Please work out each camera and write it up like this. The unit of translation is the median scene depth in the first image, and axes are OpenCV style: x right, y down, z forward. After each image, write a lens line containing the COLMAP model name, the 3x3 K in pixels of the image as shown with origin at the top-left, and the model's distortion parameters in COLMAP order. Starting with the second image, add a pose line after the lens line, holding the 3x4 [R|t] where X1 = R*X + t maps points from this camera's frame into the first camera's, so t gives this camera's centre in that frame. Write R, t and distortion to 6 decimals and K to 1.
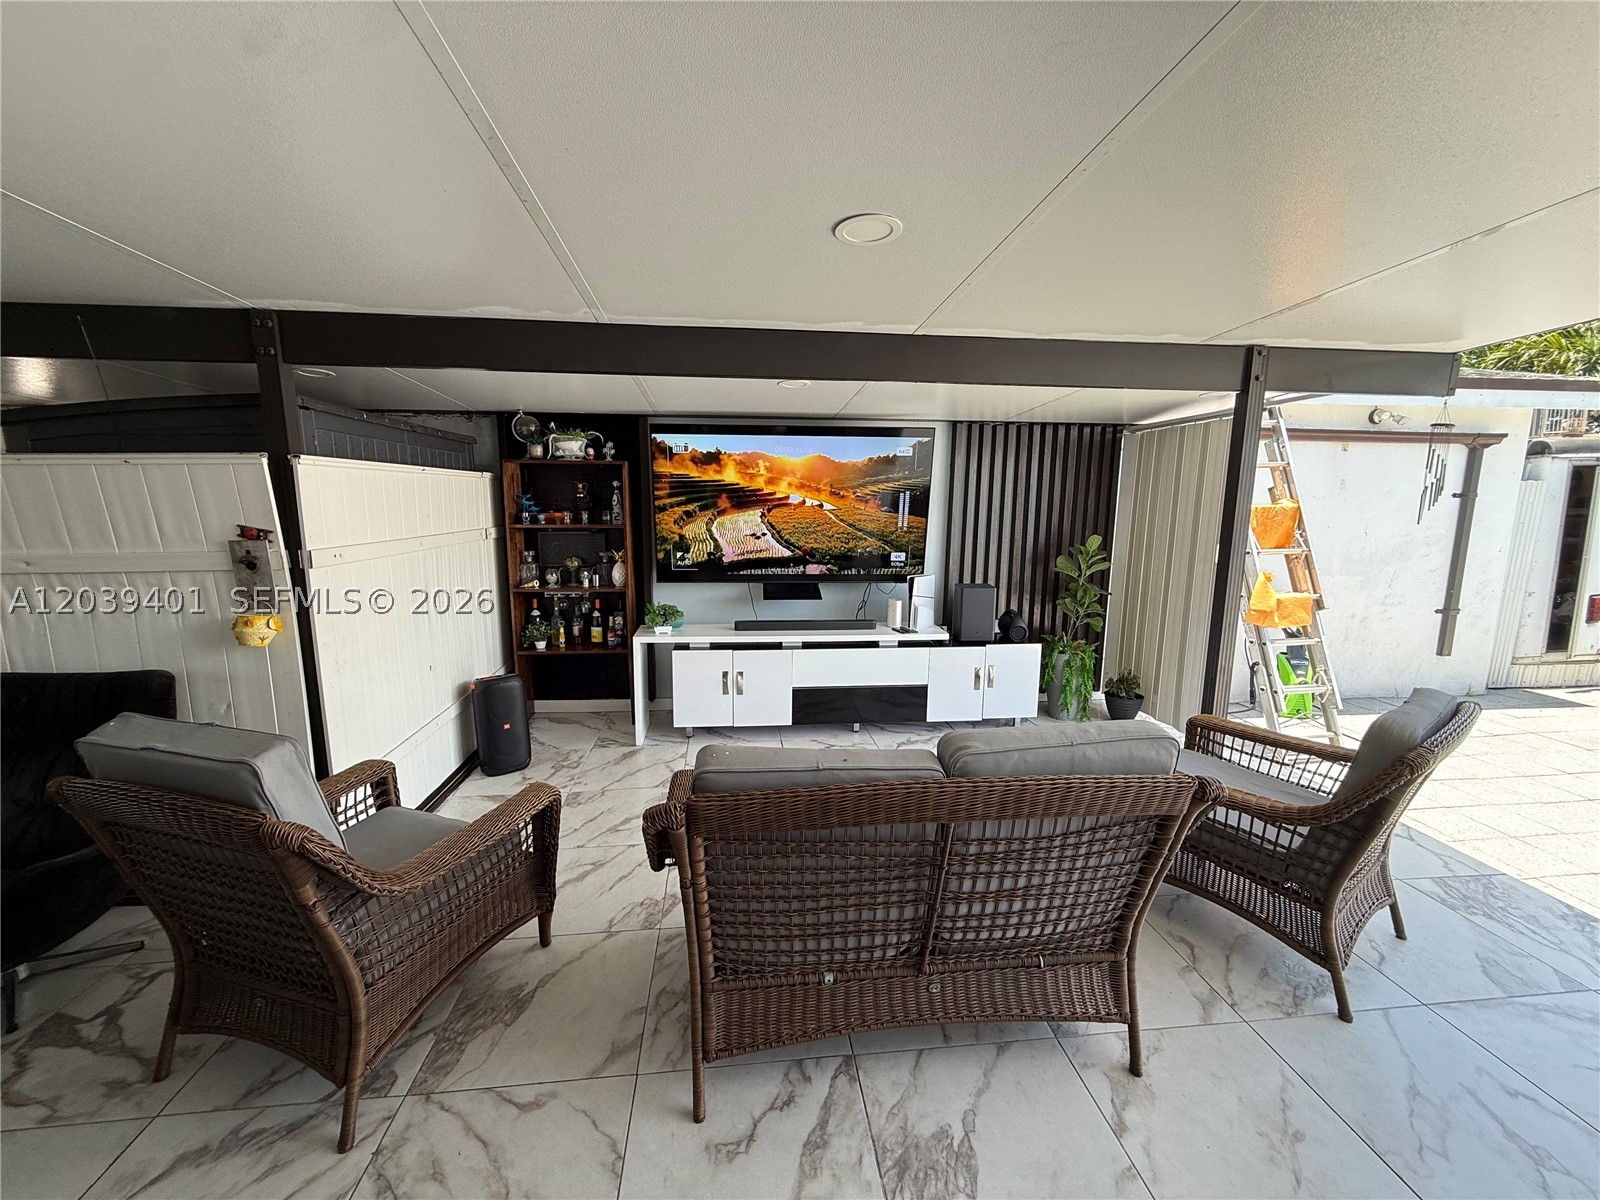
lens RADIAL K [[636.7, 0, 793.7], [0, 636.7, 601.8], [0, 0, 1]] dist [0.000003, -0.000129]
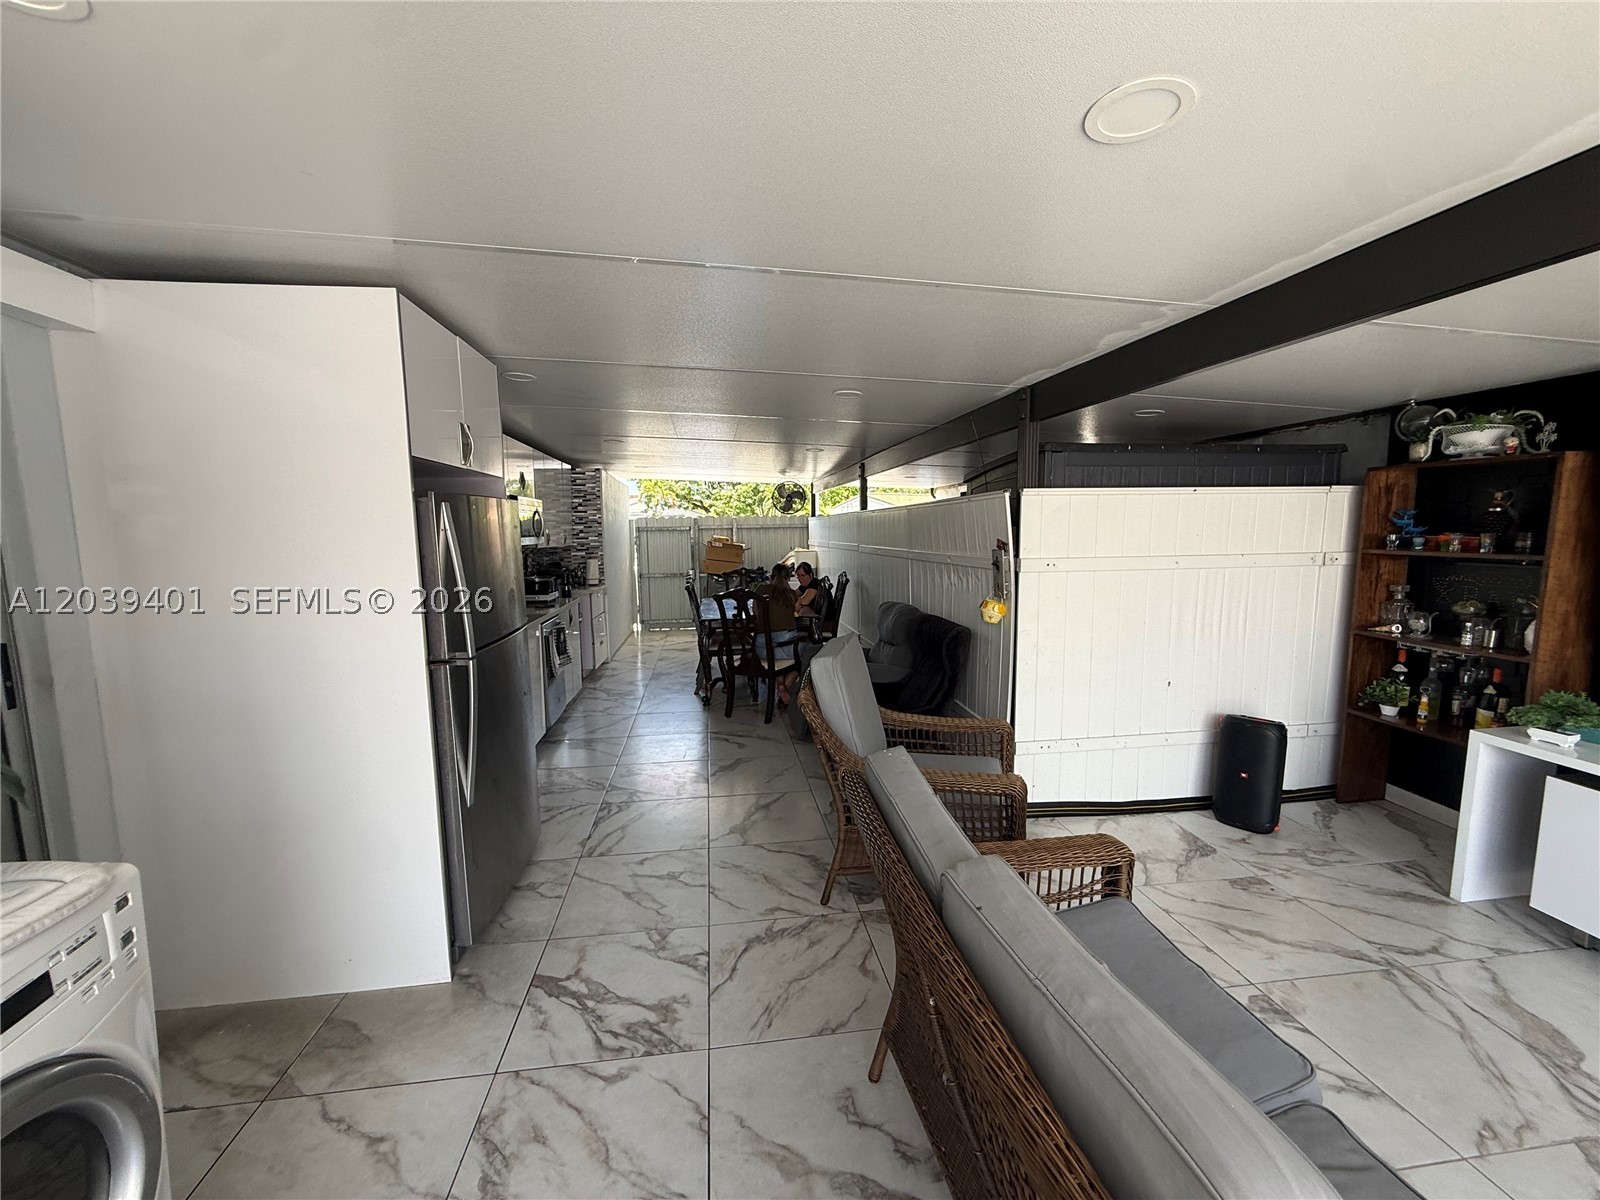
lens RADIAL K [[636.7, 0, 793.7], [0, 636.7, 601.8], [0, 0, 1]] dist [0.000003, -0.000129]
pose [[0.029578, 0.112828, -0.993174, 0.333821], [-0.148160, 0.983128, 0.107275, -0.037116], [0.988521, 0.143975, 0.045796, 0.274826]]
